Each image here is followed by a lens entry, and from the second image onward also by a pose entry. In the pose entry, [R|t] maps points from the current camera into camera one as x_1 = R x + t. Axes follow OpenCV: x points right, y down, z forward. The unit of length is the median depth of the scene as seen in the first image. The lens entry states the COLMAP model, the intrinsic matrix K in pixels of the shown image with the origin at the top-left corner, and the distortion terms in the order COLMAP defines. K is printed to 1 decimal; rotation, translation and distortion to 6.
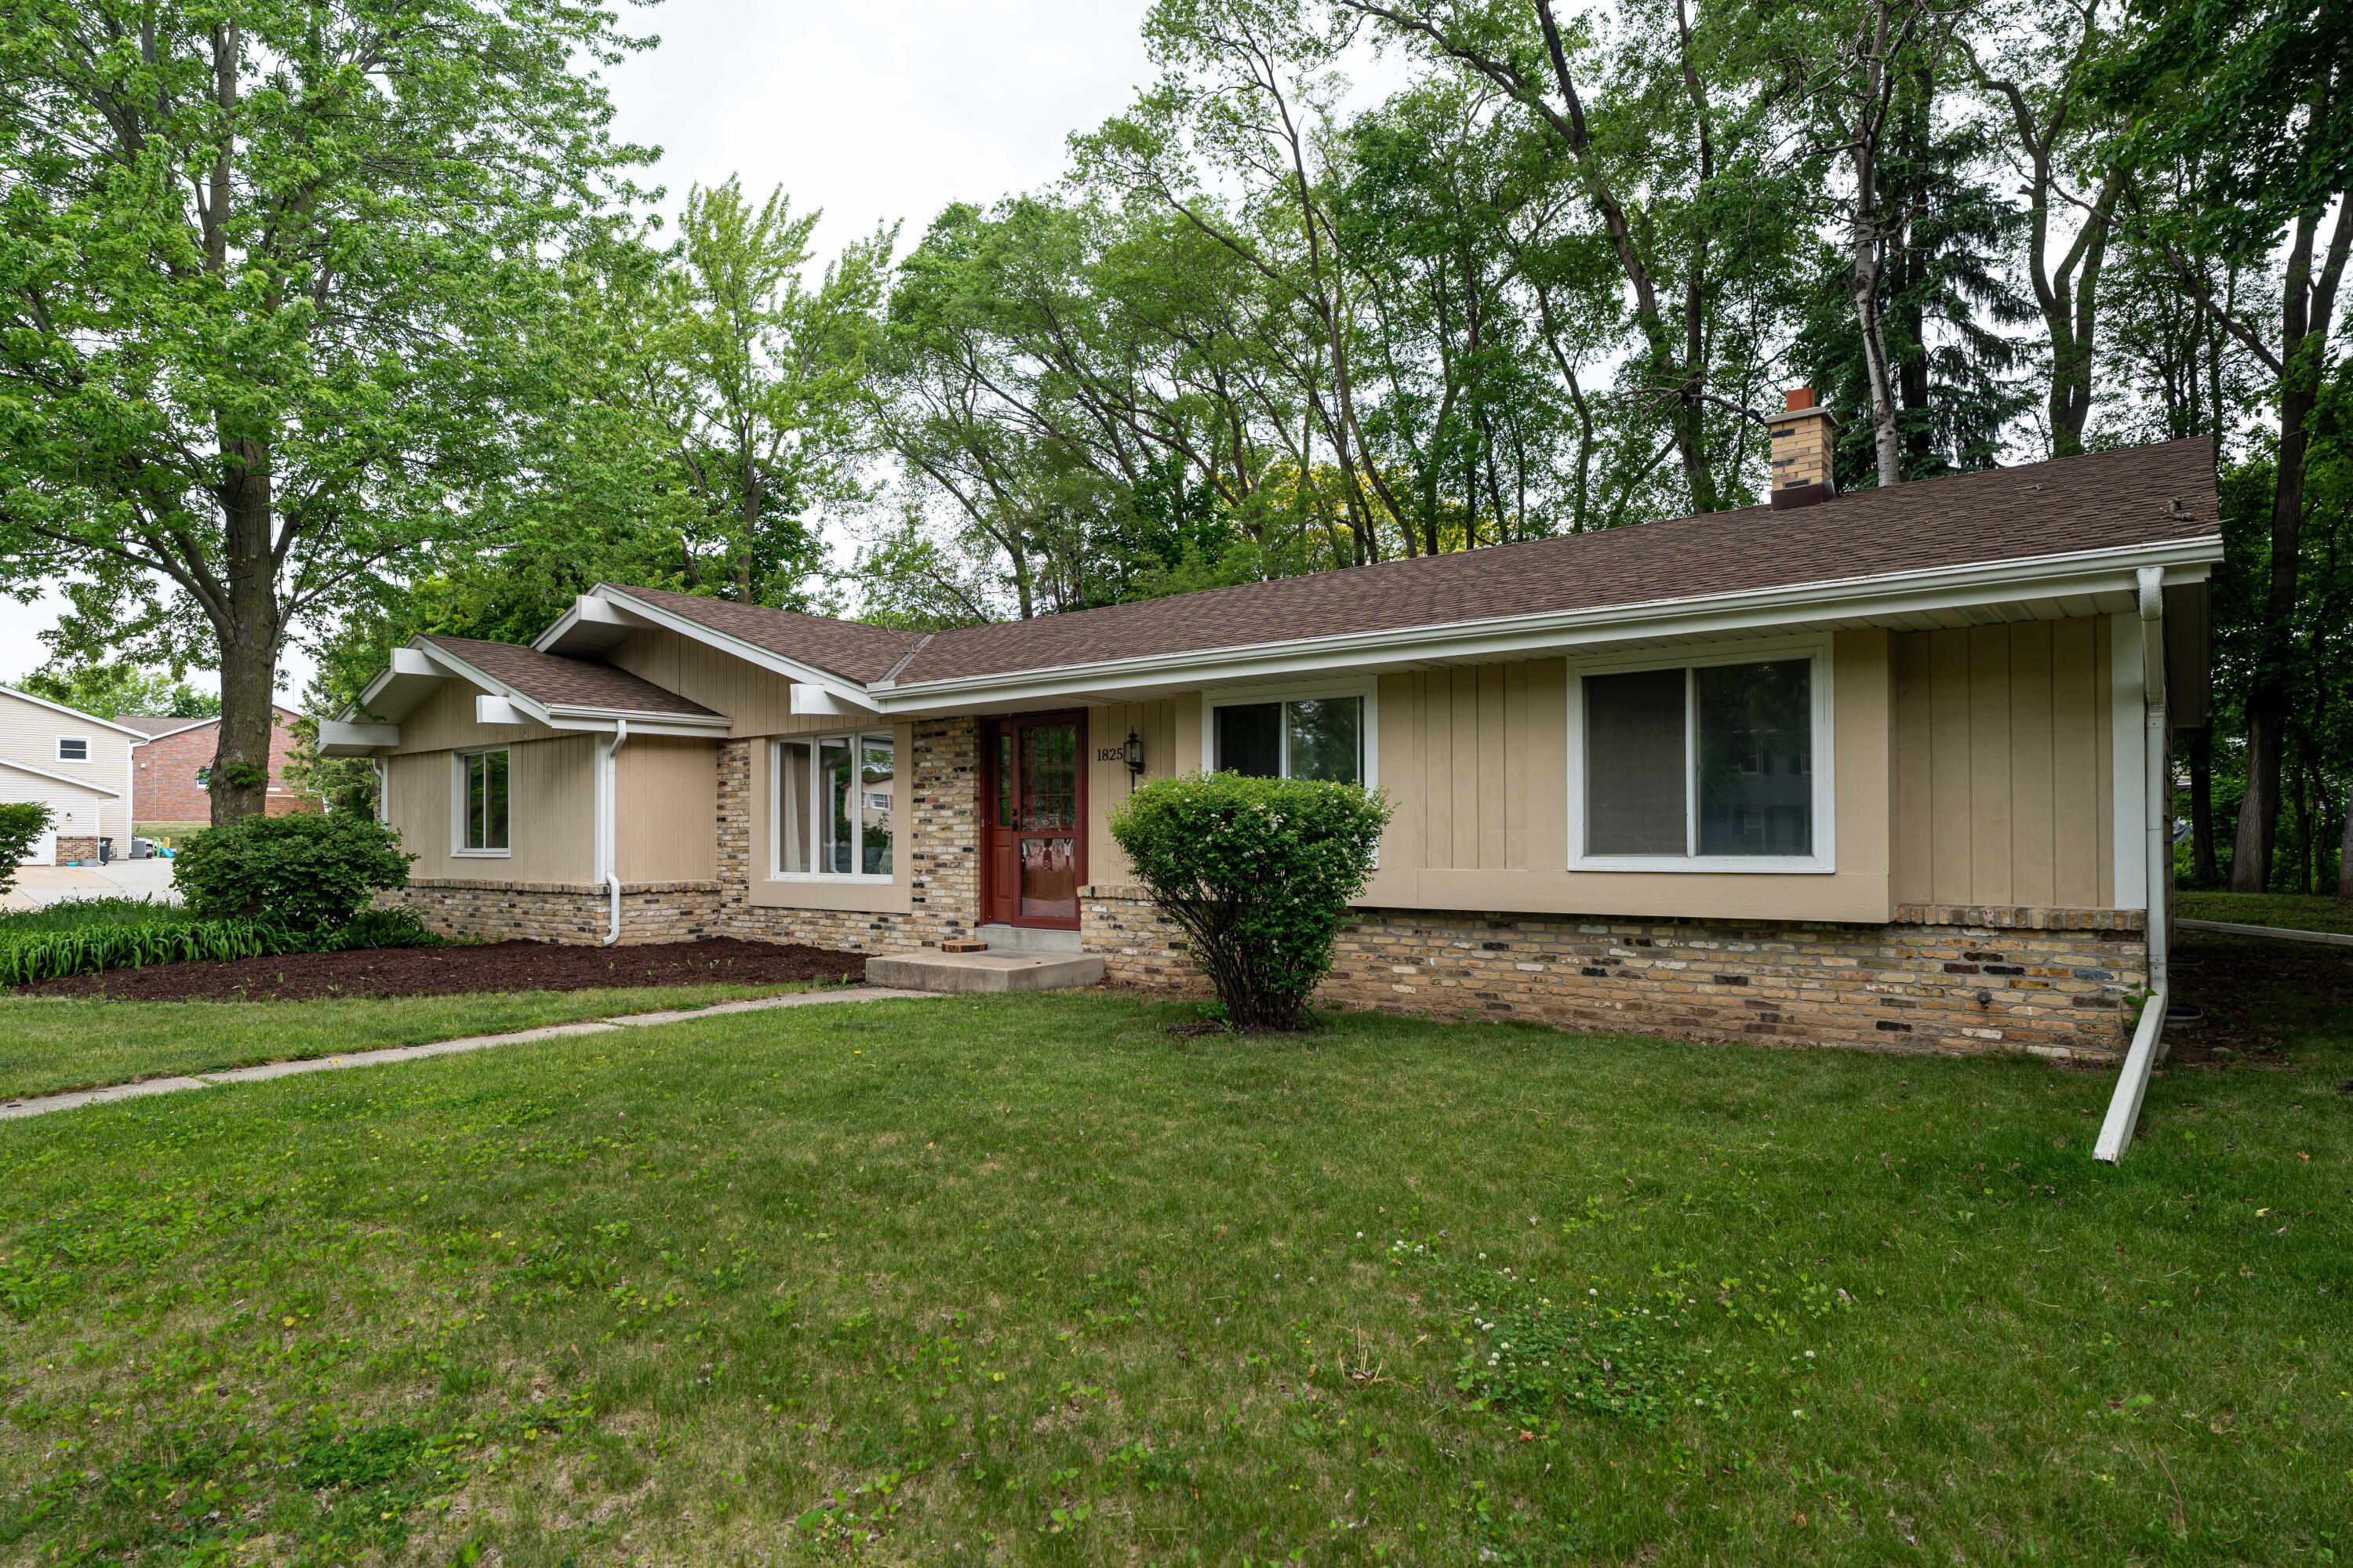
lens RADIAL K [[1243.4, 0, 1183.7], [0, 1243.4, 814.9], [0, 0, 1]] dist [0.000202, 0.000044]
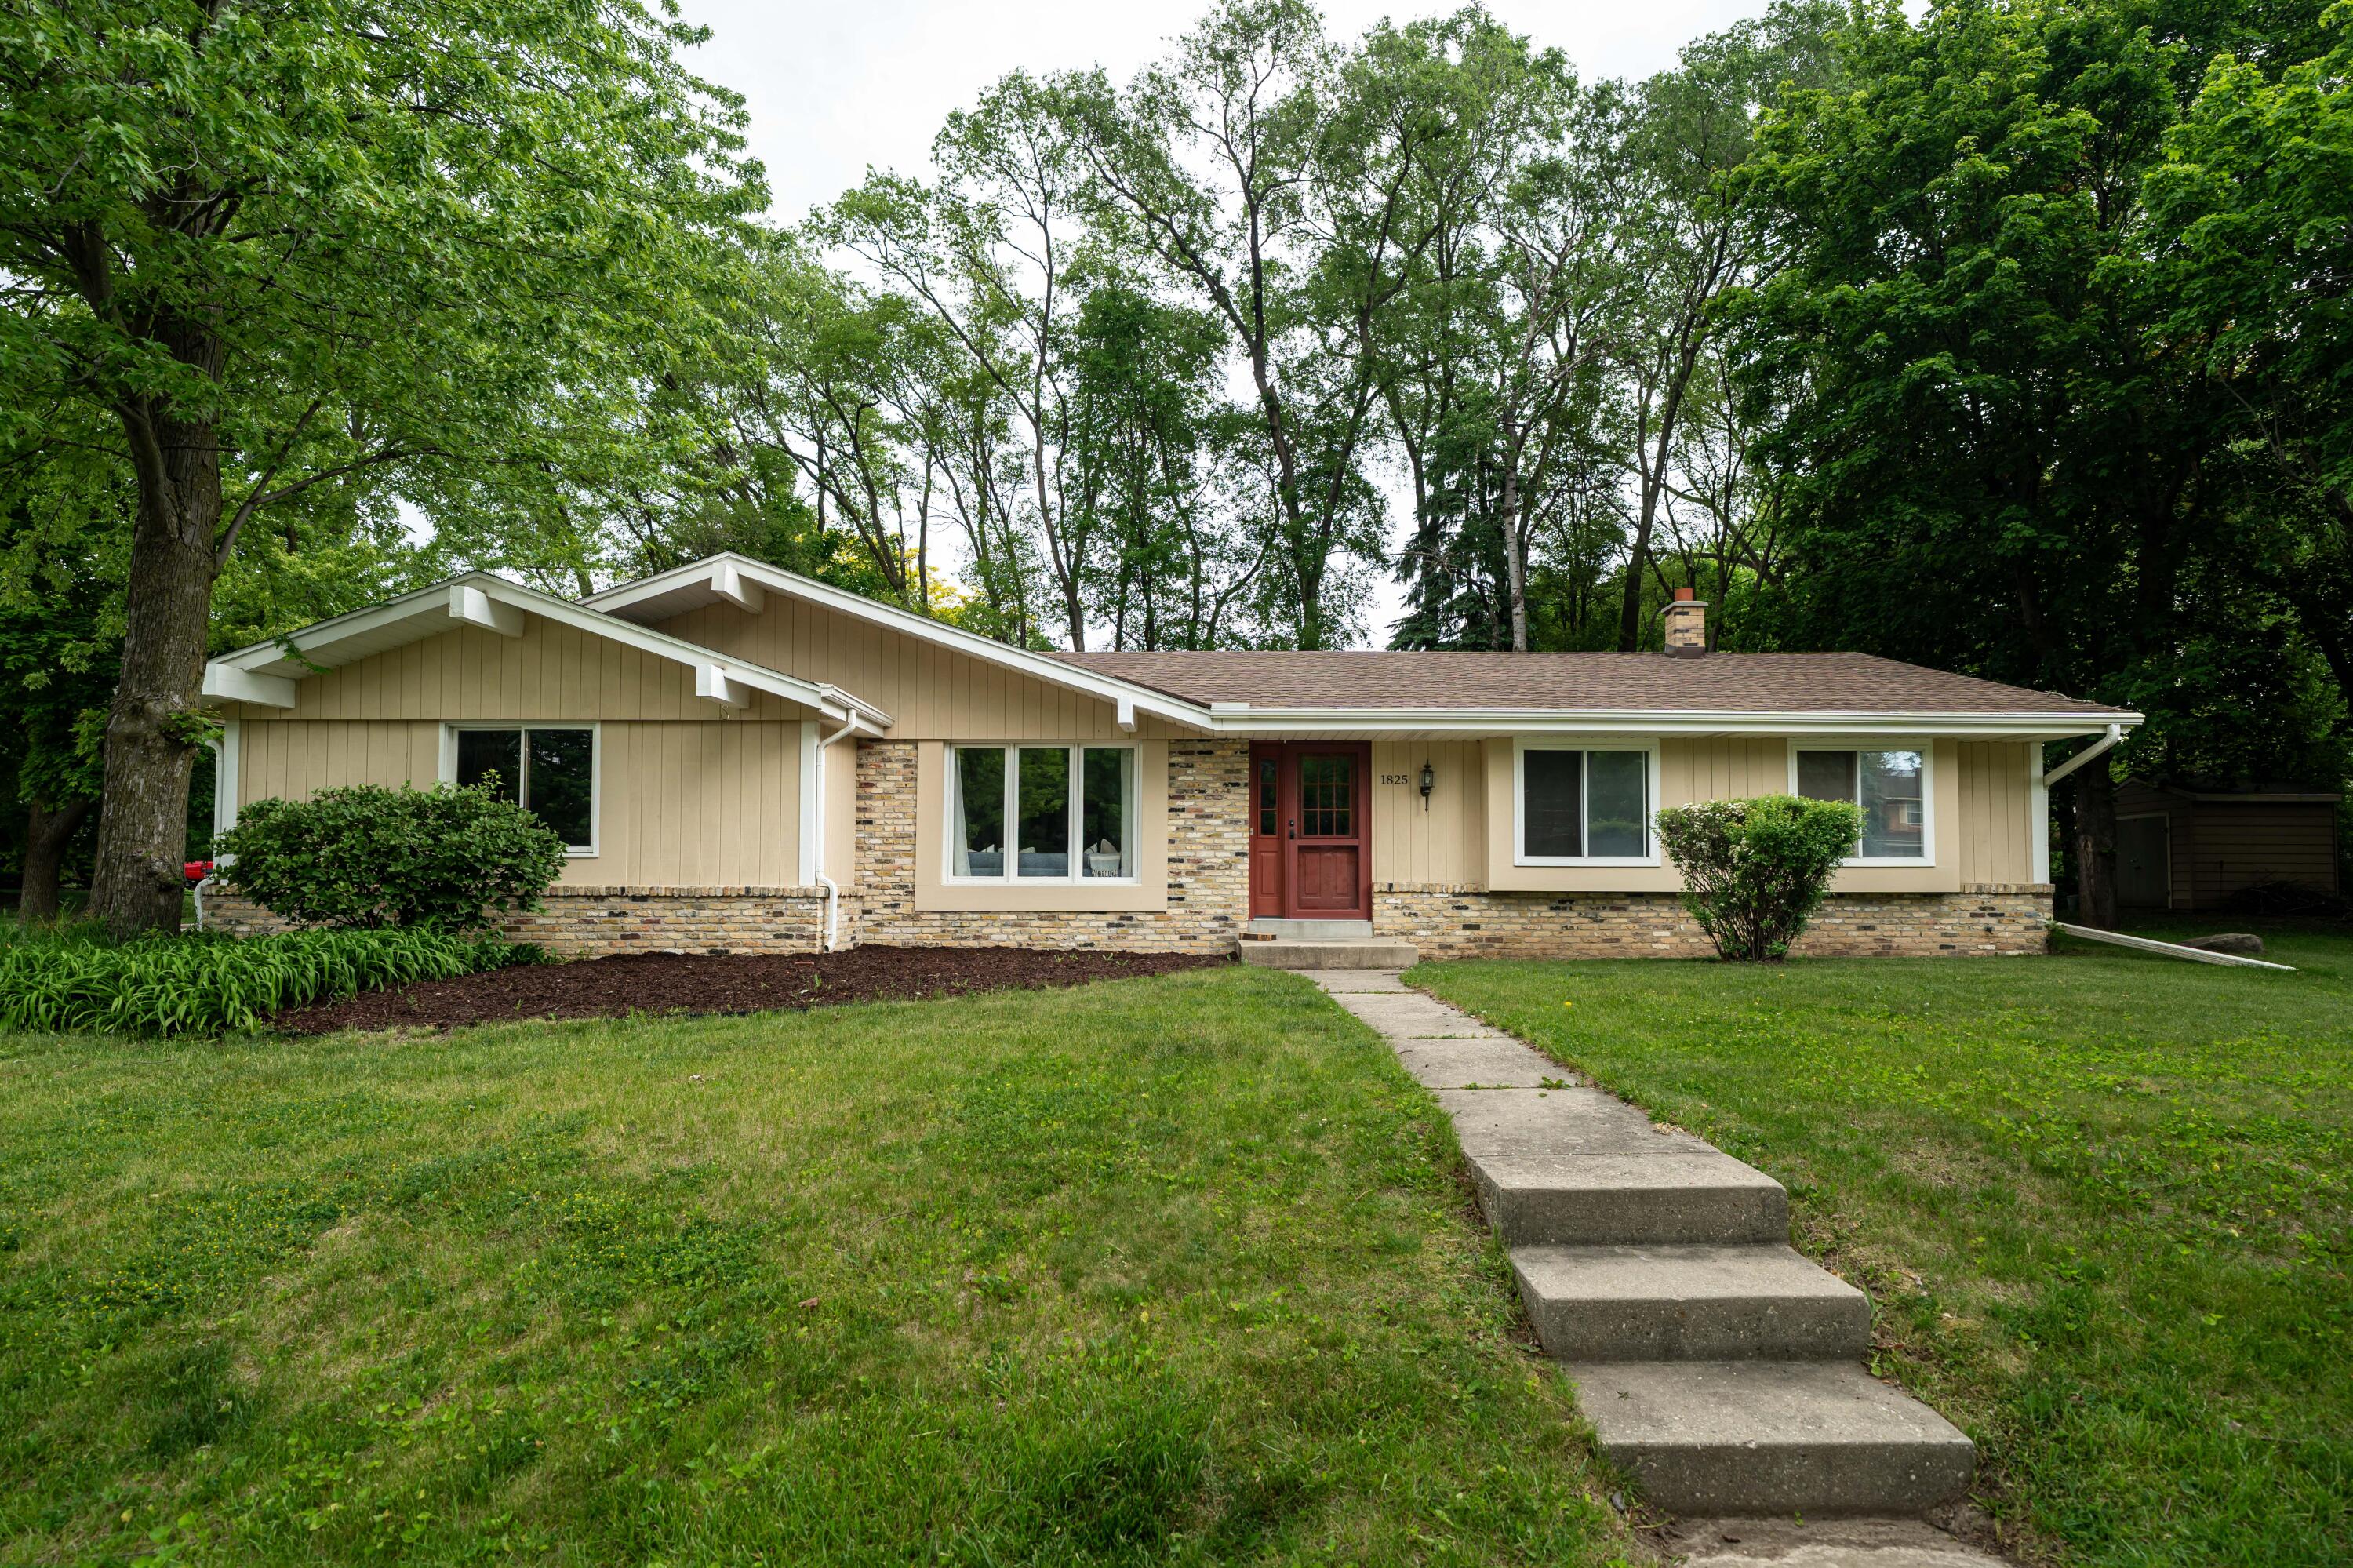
lens RADIAL K [[1093.3, 0, 1176.8], [0, 1093.3, 854.2], [0, 0, 1]] dist [-0.000205, -0.000043]
pose [[0.796673, 0.025506, 0.603872, -0.835681], [-0.018229, 0.999669, -0.018174, 0.047703], [-0.604135, 0.003471, 0.796874, 0.224518]]
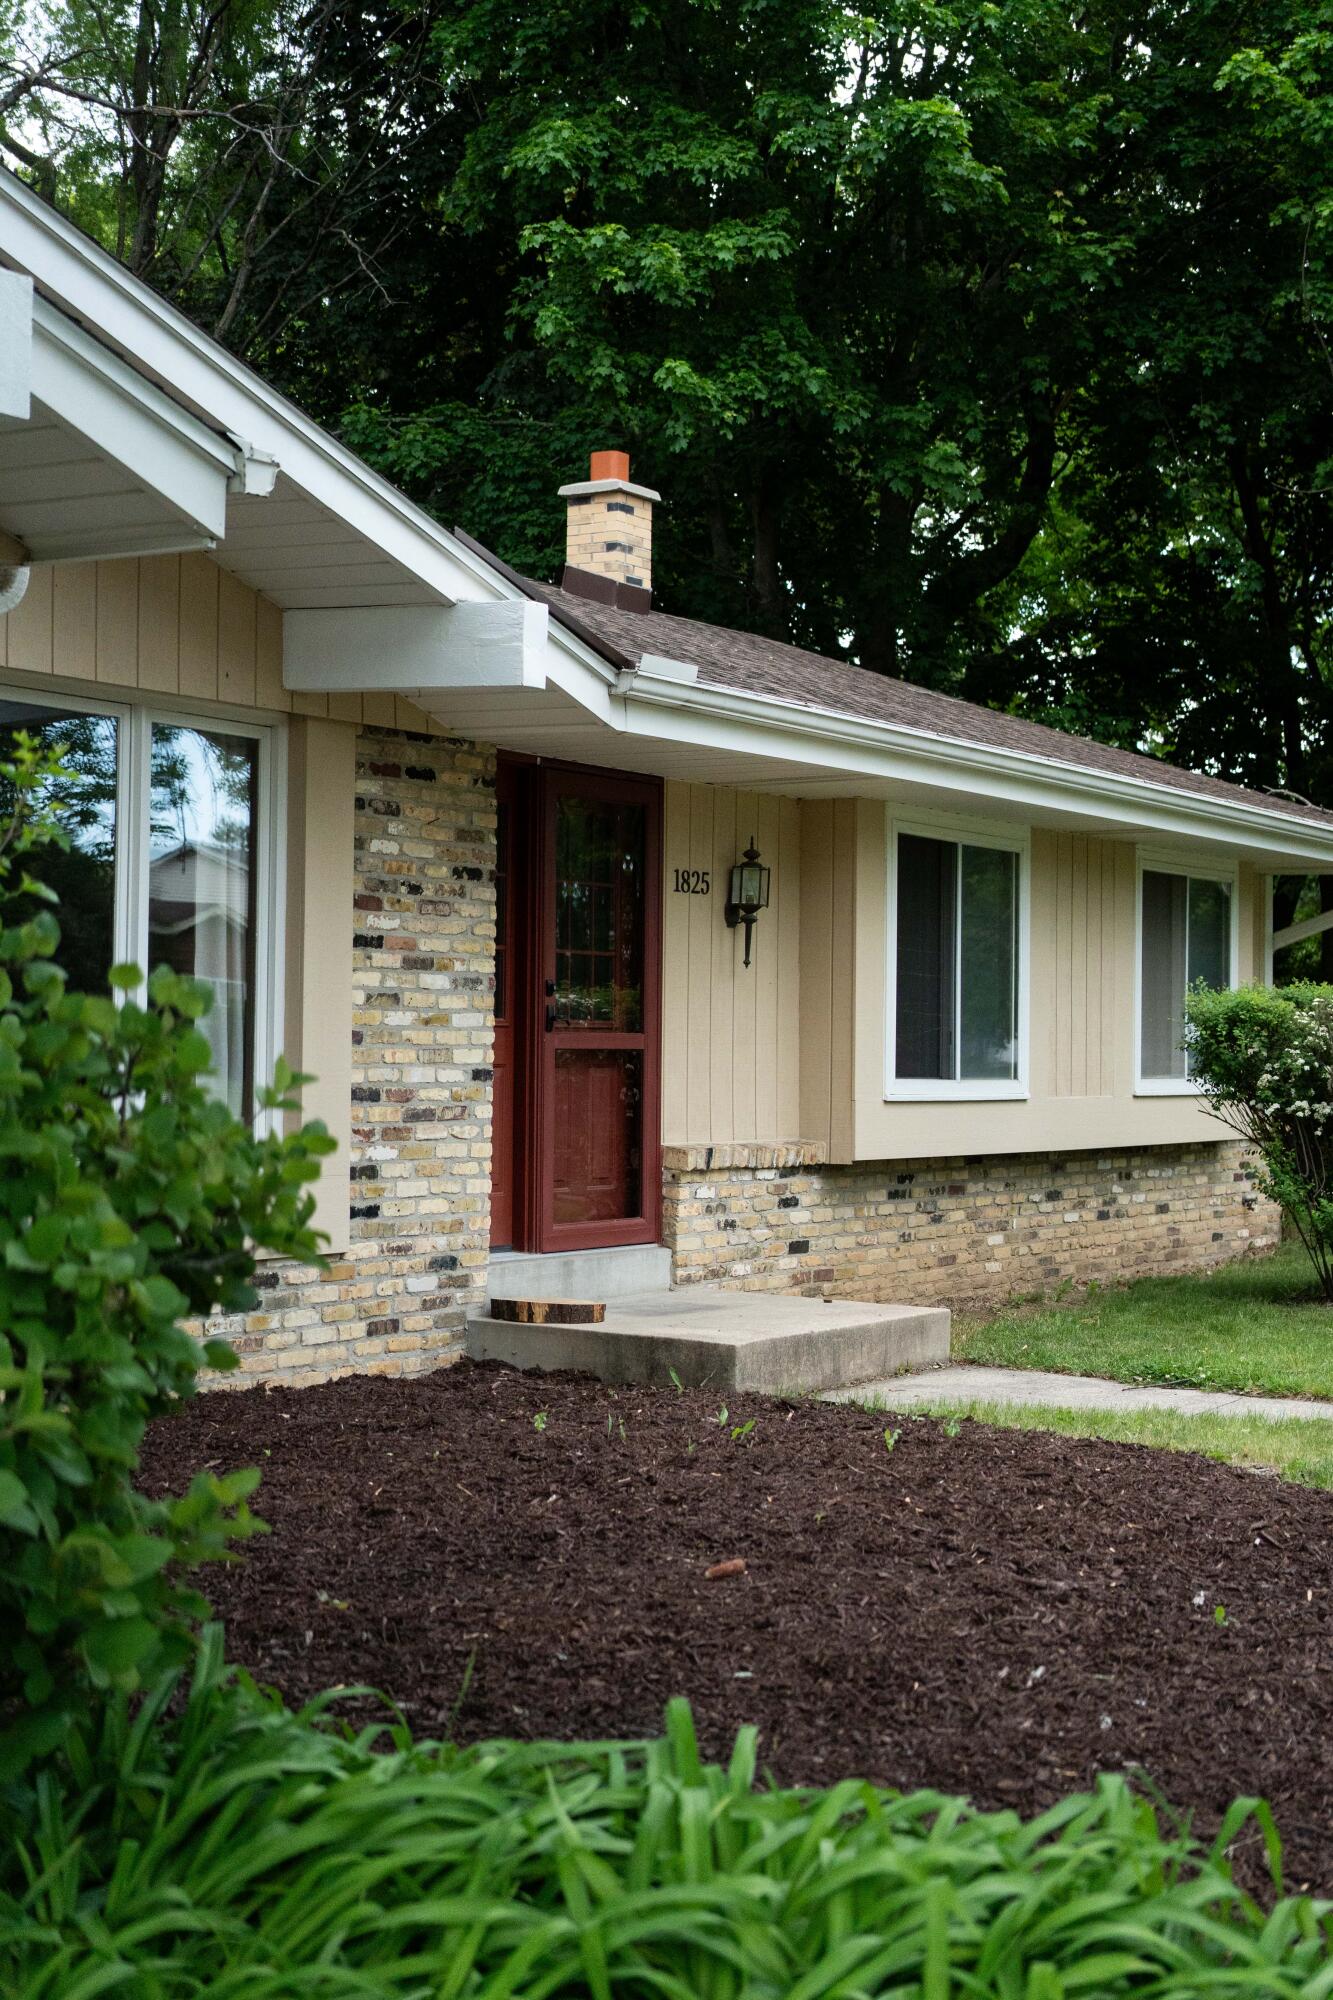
lens RADIAL K [[2945.4, 0, 666.5], [0, 2945.4, 1000.0], [0, 0, 1]] dist [0.003250, -0.055106]
pose [[-0.105396, 0.023915, 0.994143, -1.129241], [-0.023830, 0.999363, -0.026567, 0.027664], [-0.994145, -0.026490, -0.104759, 1.040050]]
